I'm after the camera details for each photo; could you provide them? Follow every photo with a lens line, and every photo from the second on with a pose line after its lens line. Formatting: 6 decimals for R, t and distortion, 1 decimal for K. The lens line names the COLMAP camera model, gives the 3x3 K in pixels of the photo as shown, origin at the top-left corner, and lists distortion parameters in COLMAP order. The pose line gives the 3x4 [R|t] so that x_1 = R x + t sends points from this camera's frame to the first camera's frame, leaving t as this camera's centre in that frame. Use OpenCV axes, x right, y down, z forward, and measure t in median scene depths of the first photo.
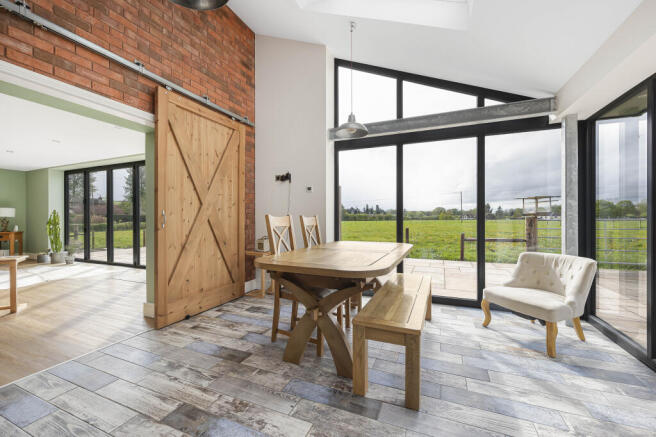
lens RADIAL K [[269.1, 0, 330.4], [0, 269.1, 217.8], [0, 0, 1]] dist [0.001045, -0.000530]
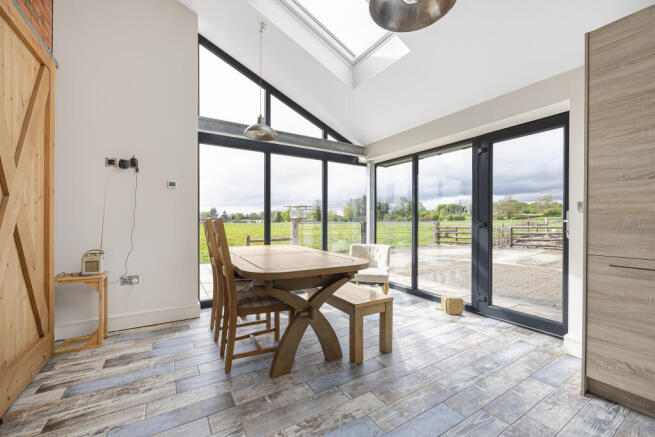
lens RADIAL K [[268.7, 0, 331.2], [0, 268.7, 221.5], [0, 0, 1]] dist [0.001045, -0.000530]
pose [[0.574862, 0.000051, 0.818250, -0.511698], [-0.000751, 1.000000, 0.000466, -0.000574], [-0.818250, -0.000883, 0.574862, 0.198378]]
